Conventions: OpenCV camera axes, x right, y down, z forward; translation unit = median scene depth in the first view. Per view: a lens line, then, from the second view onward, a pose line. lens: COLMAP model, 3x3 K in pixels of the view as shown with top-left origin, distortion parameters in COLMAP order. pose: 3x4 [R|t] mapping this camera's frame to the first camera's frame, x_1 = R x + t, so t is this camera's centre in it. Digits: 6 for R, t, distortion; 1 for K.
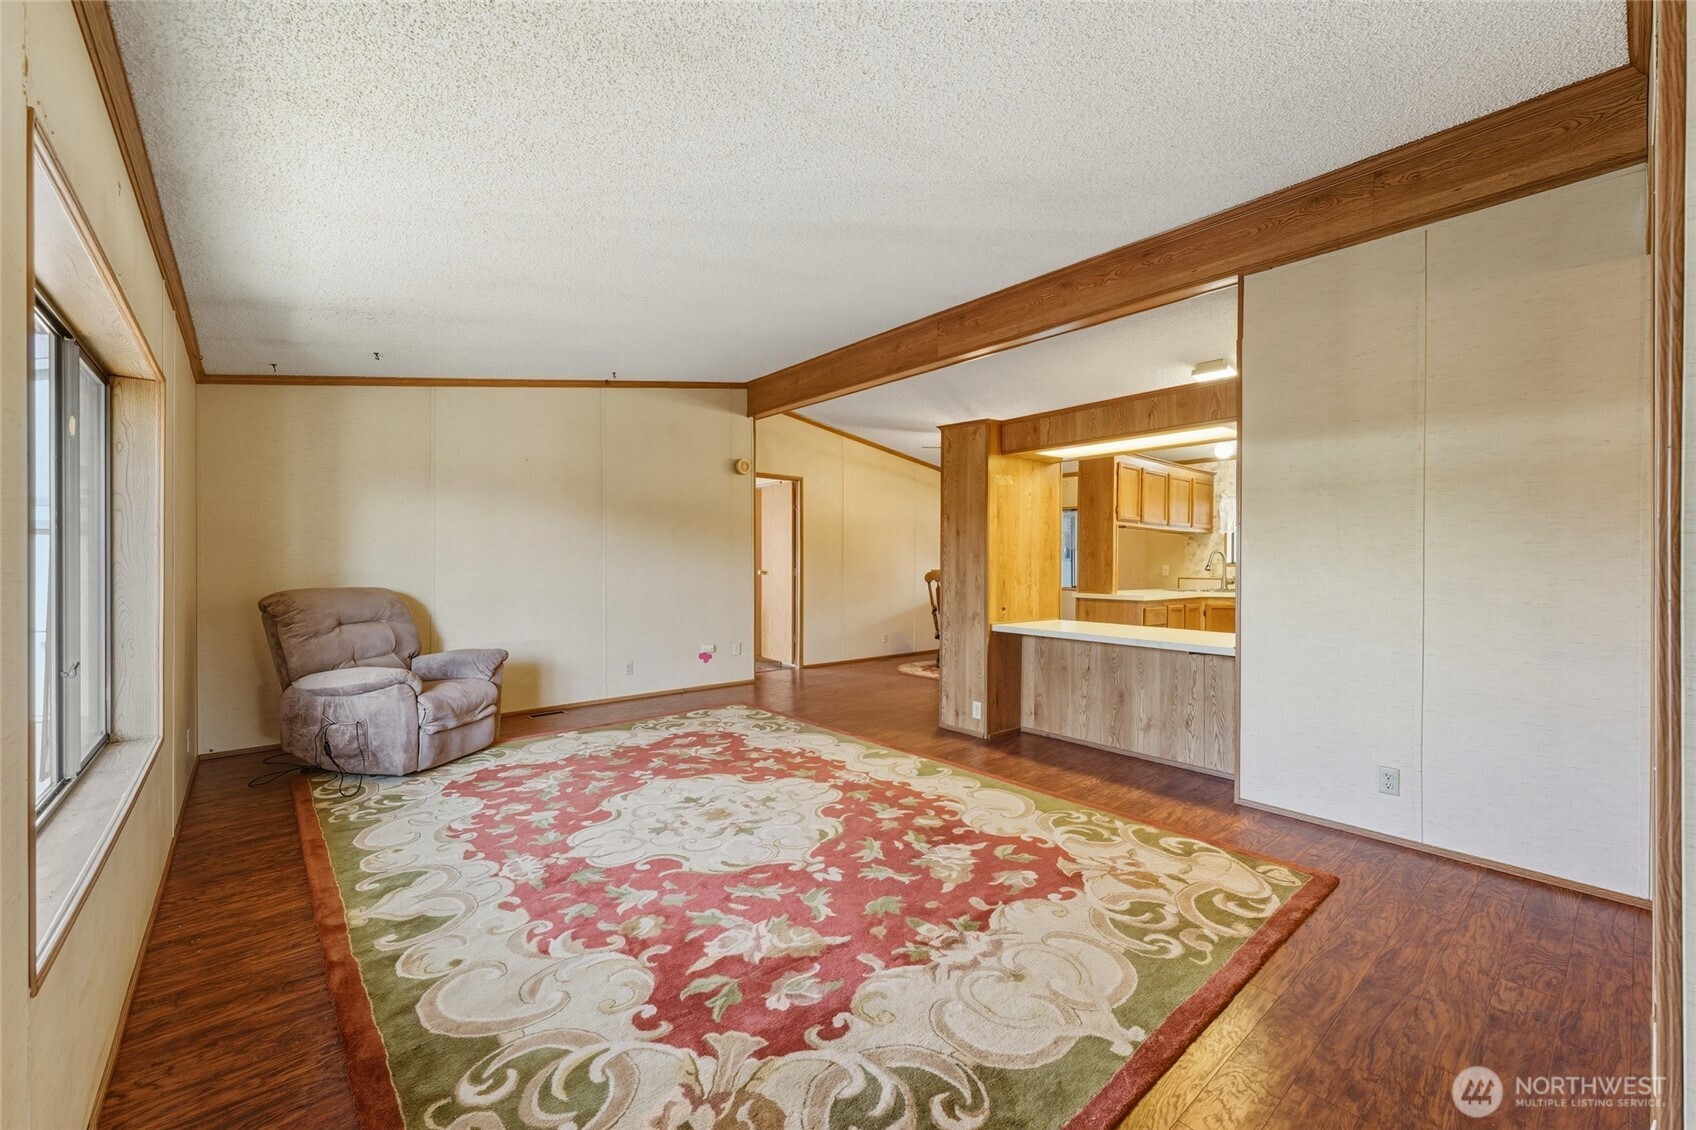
lens RADIAL K [[673.3, 0, 848.0], [0, 673.3, 565.0], [0, 0, 1]] dist [0.008021, -0.000281]
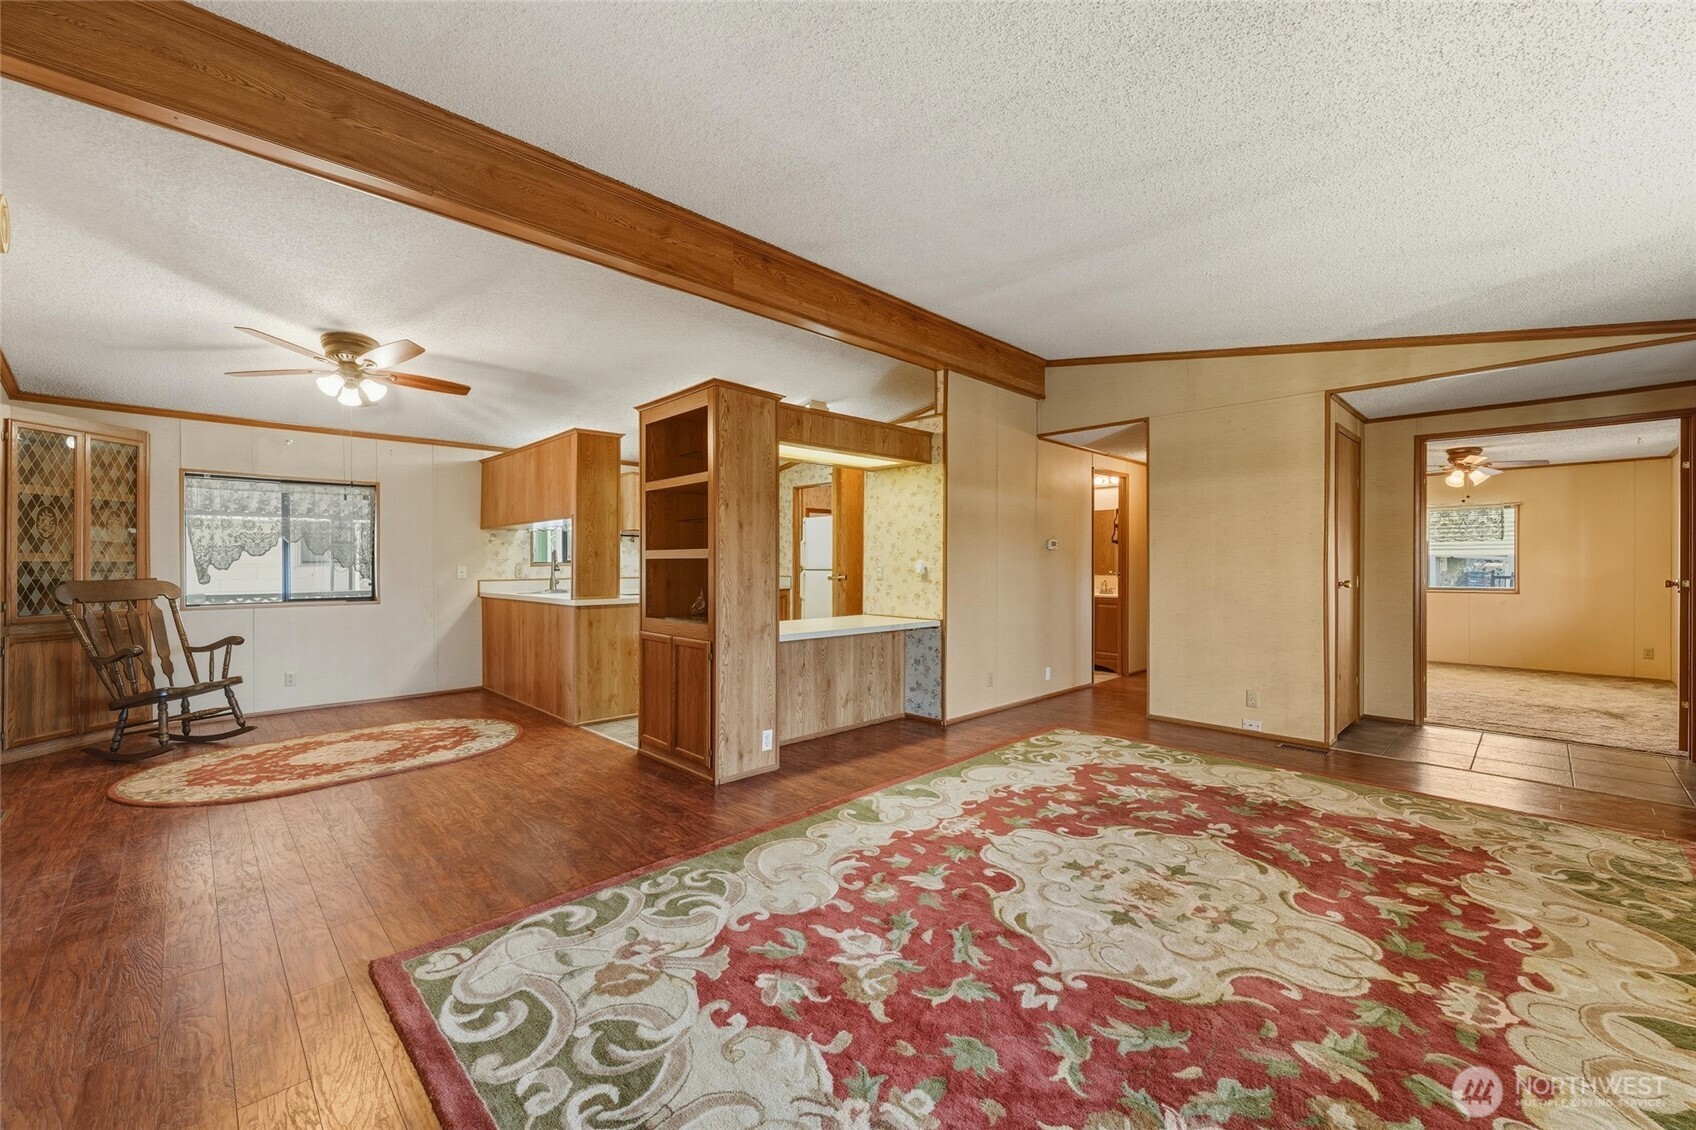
lens RADIAL K [[673.3, 0, 848.0], [0, 673.3, 565.0], [0, 0, 1]] dist [0.008021, -0.000281]
pose [[-0.059291, -0.008103, 0.998208, -0.964422], [0.005734, 0.999948, 0.008458, -0.011339], [-0.998224, 0.006225, -0.059242, 1.426274]]
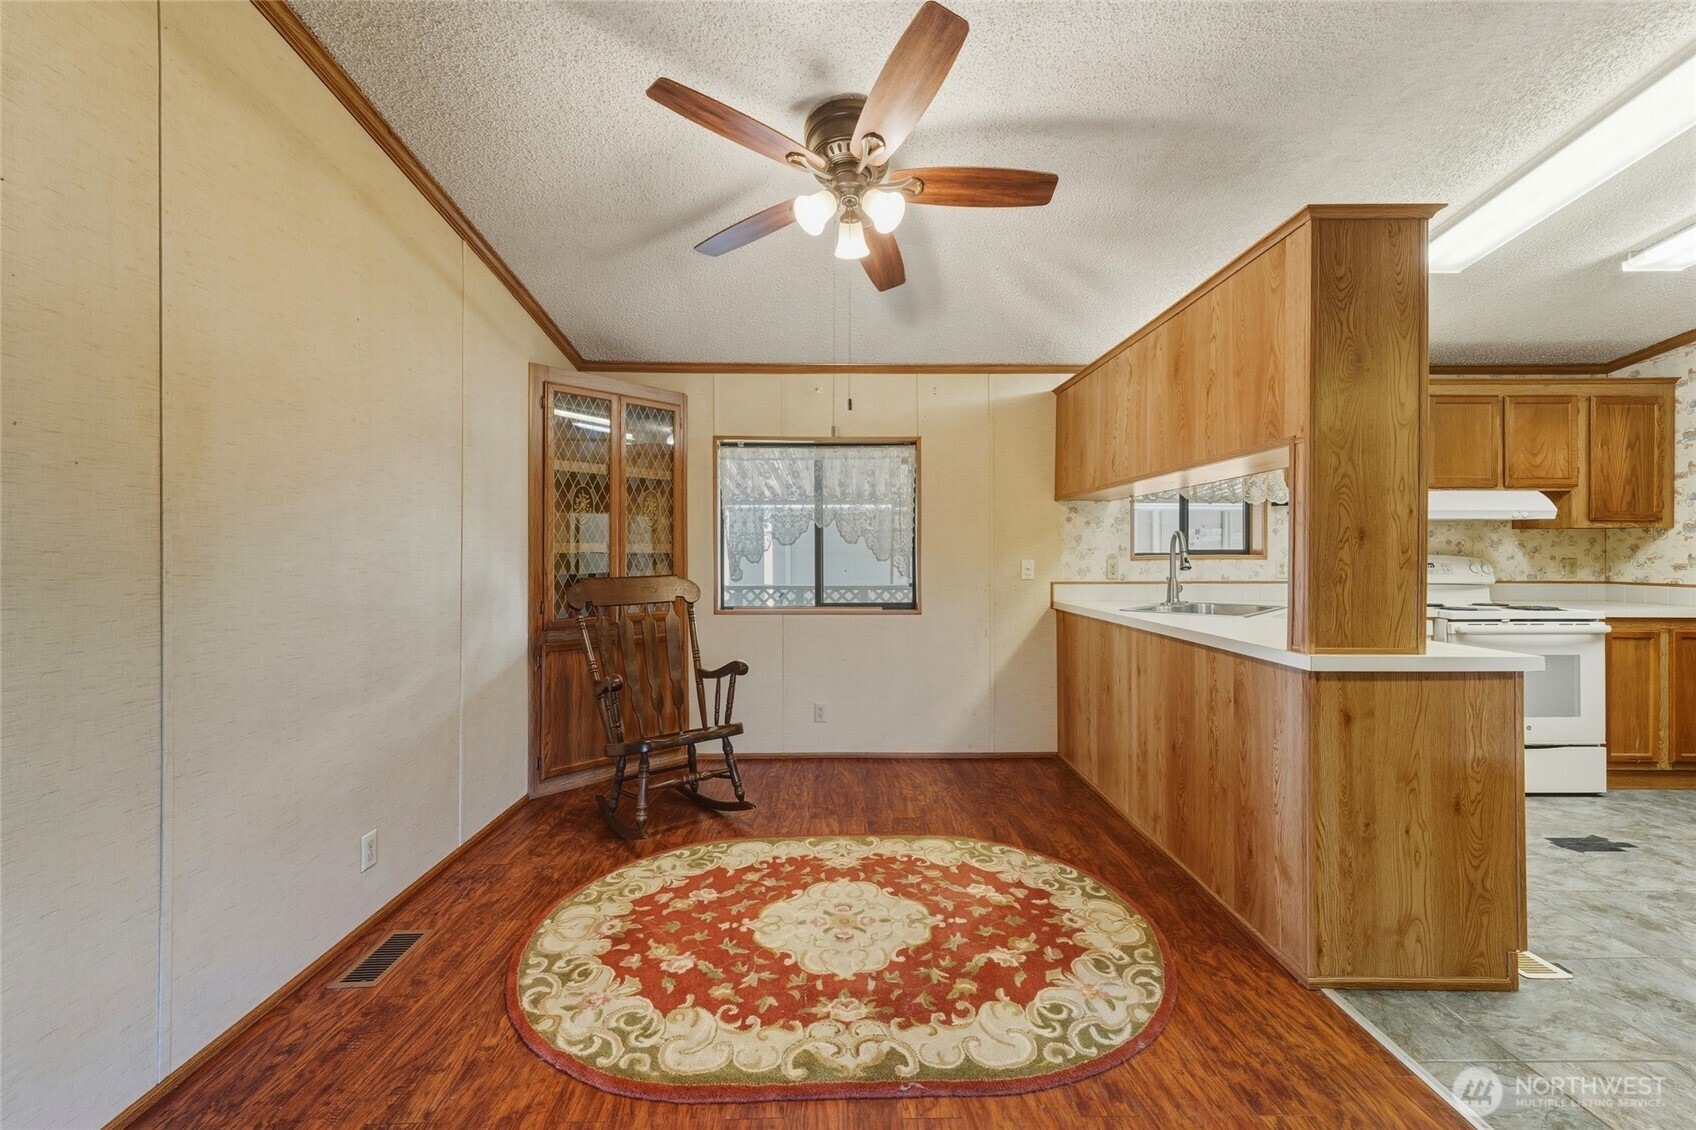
lens RADIAL K [[680.5, 0, 837.9], [0, 680.5, 548.8], [0, 0, 1]] dist [0.000723, 0.000009]
pose [[0.654081, -0.001858, 0.756423, -0.077828], [0.007012, 0.999969, -0.003608, -0.016250], [-0.756392, 0.007664, 0.654073, 1.896225]]
